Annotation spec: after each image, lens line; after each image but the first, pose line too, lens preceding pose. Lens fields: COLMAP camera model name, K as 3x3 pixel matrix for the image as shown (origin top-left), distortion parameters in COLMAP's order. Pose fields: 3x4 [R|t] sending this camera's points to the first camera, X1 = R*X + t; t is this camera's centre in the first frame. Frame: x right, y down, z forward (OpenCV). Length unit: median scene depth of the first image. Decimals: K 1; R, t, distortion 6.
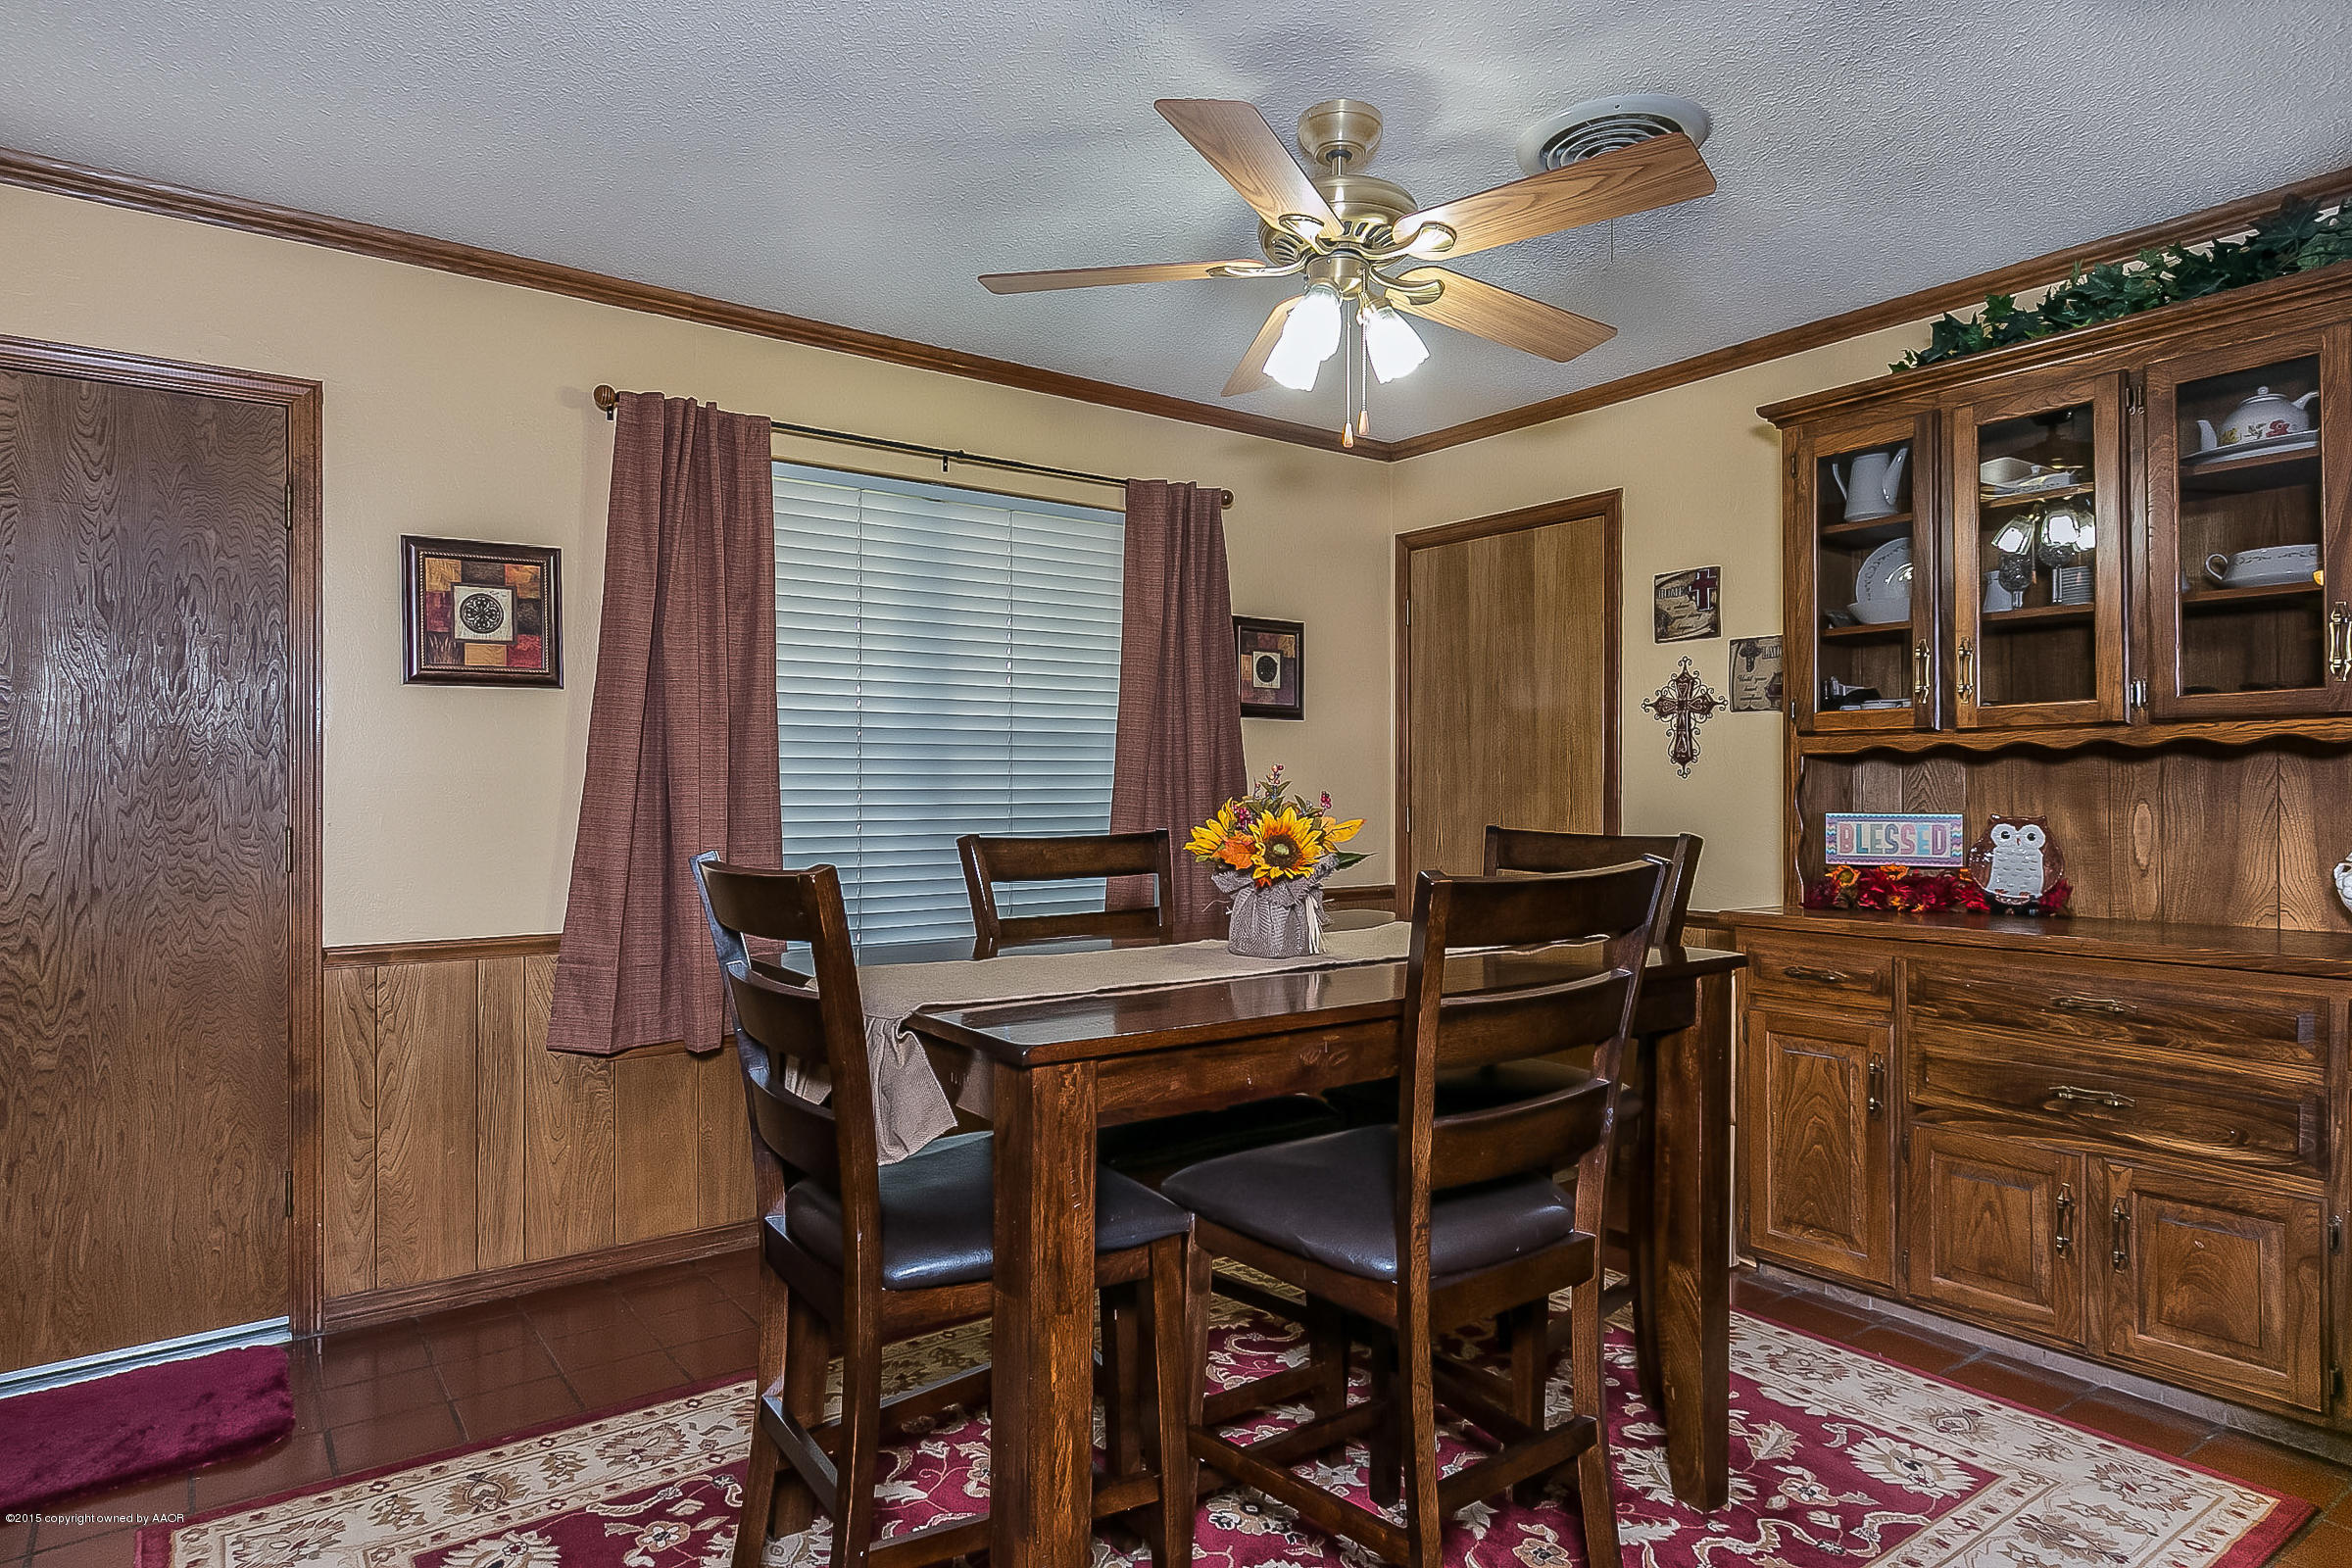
lens RADIAL K [[1308.3, 0, 1189.7], [0, 1308.3, 781.4], [0, 0, 1]] dist [0.001895, -0.002198]
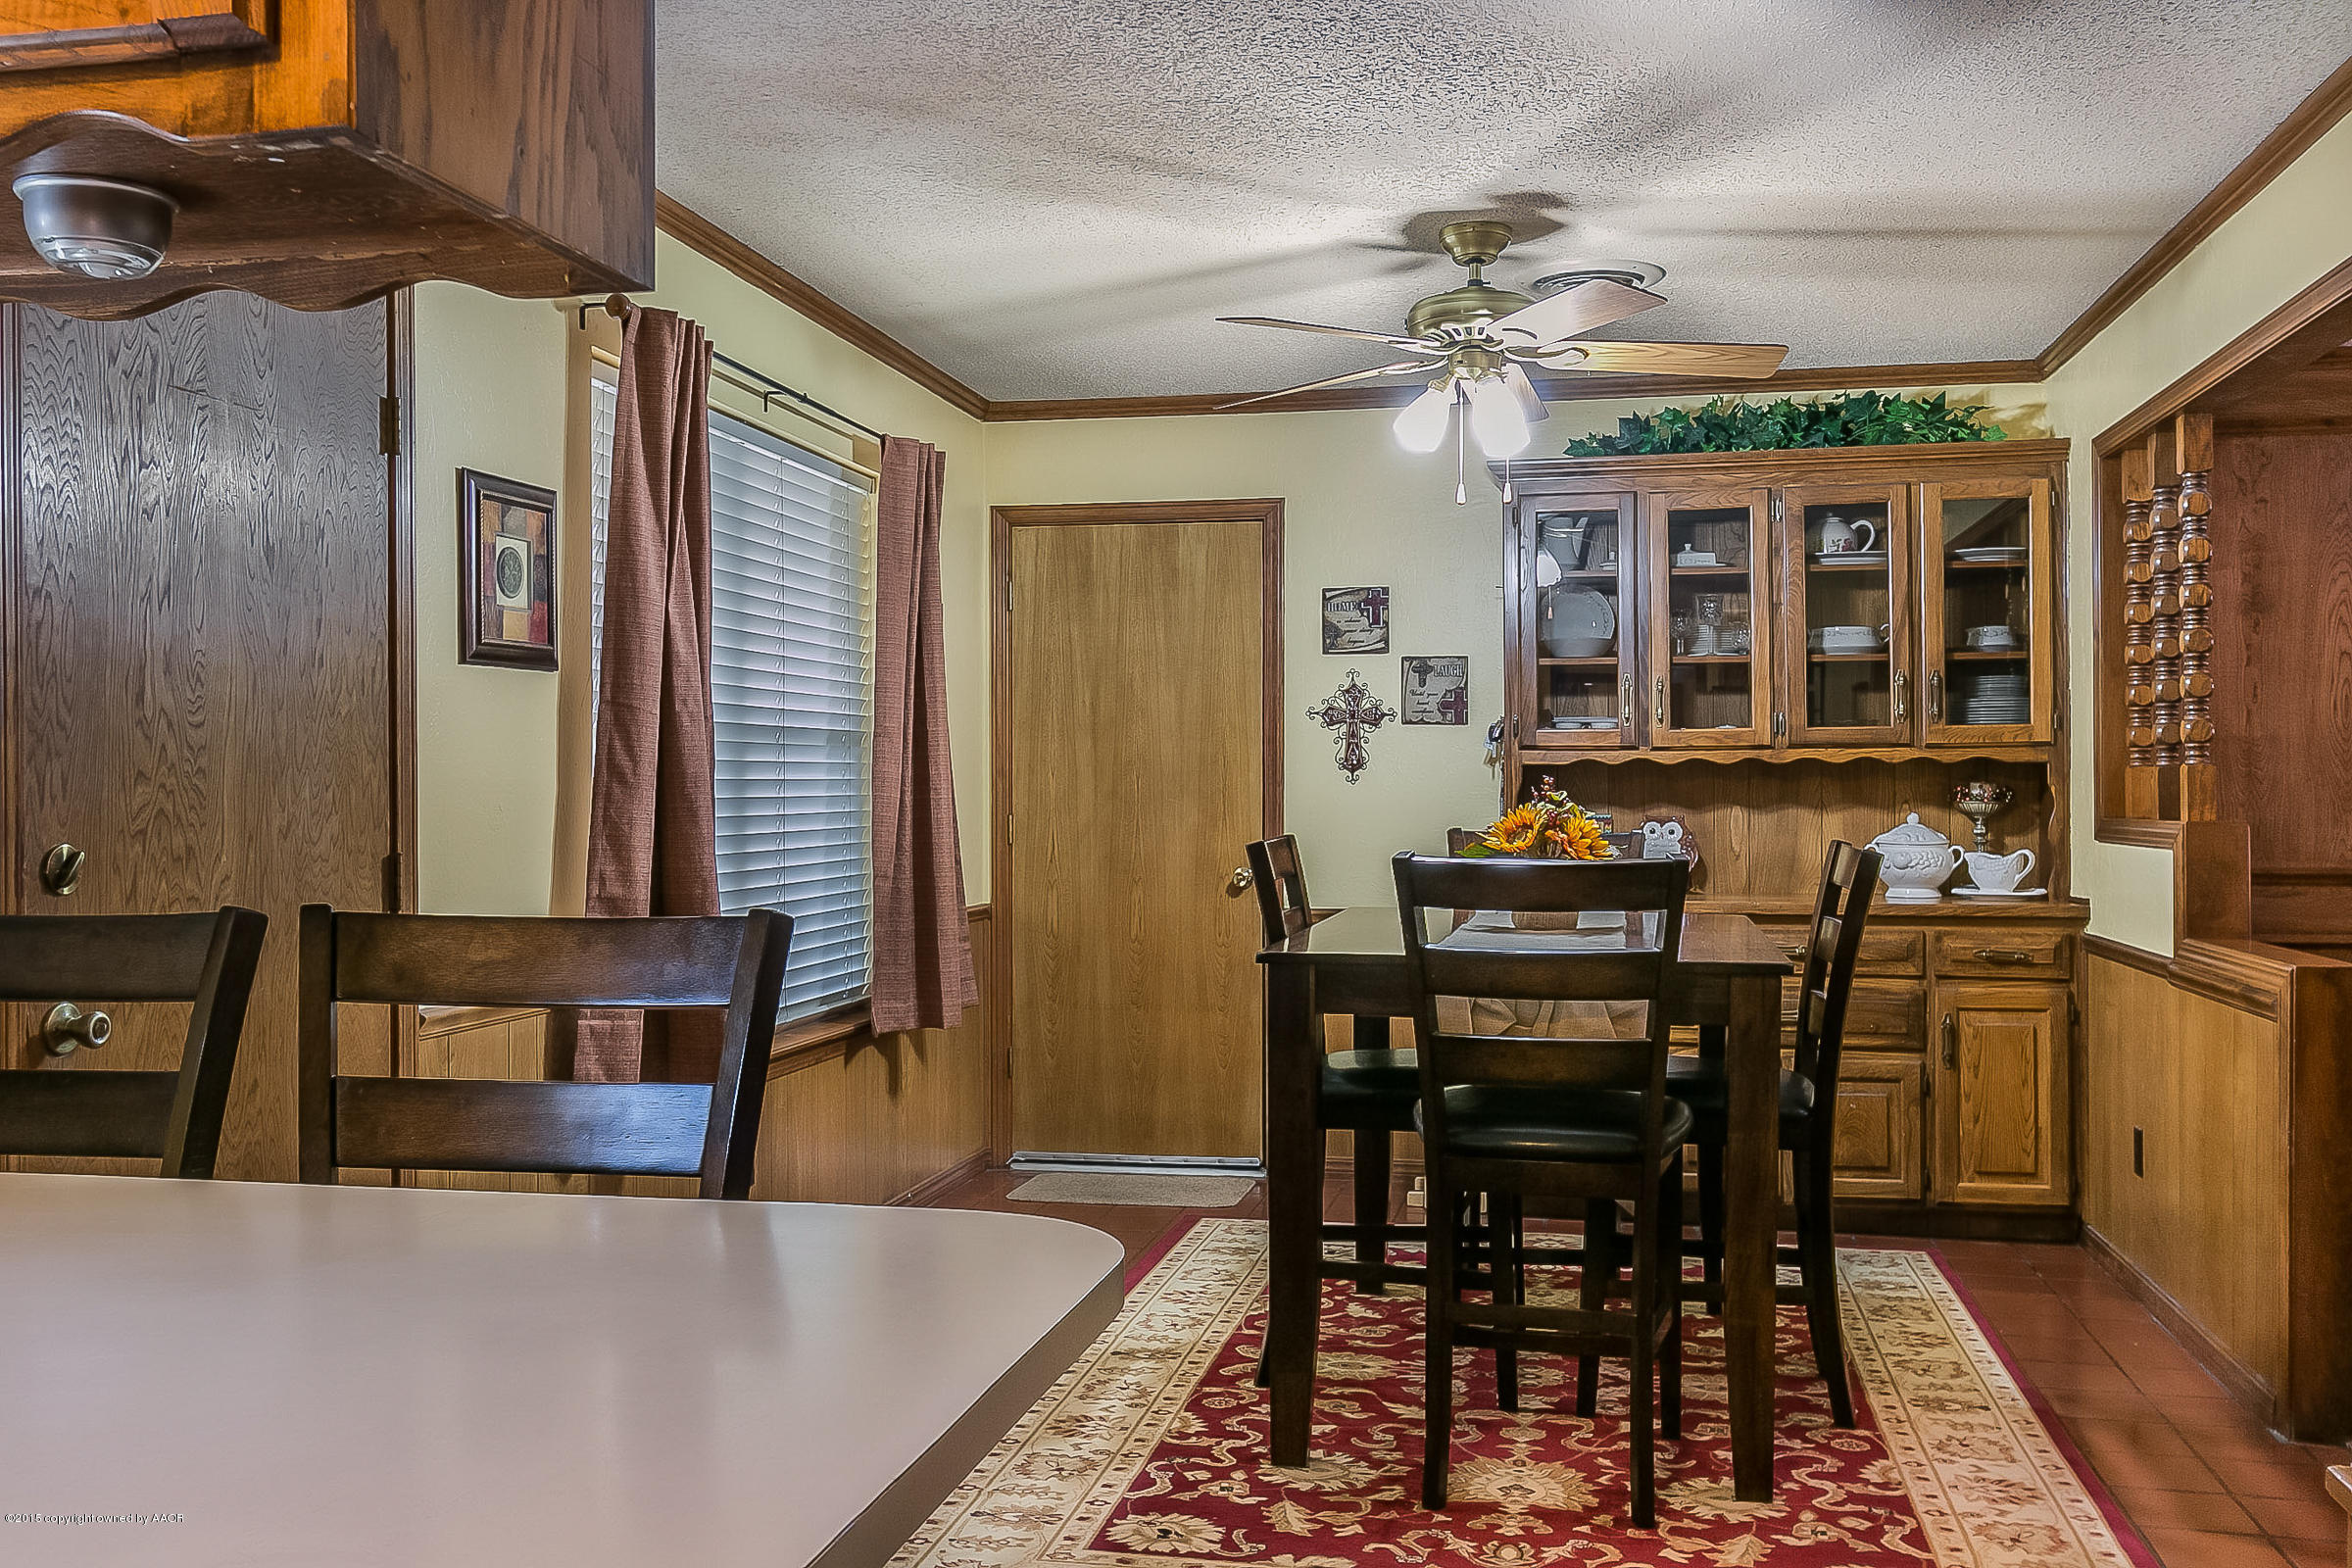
lens RADIAL K [[2009.2, 0, 1182.0], [0, 2009.2, 769.1], [0, 0, 1]] dist [-0.004708, 0.002518]
pose [[0.748341, 0.005772, 0.663289, -1.013155], [-0.001918, 0.999977, -0.006538, -0.005347], [-0.663311, 0.003620, 0.748335, -0.146375]]
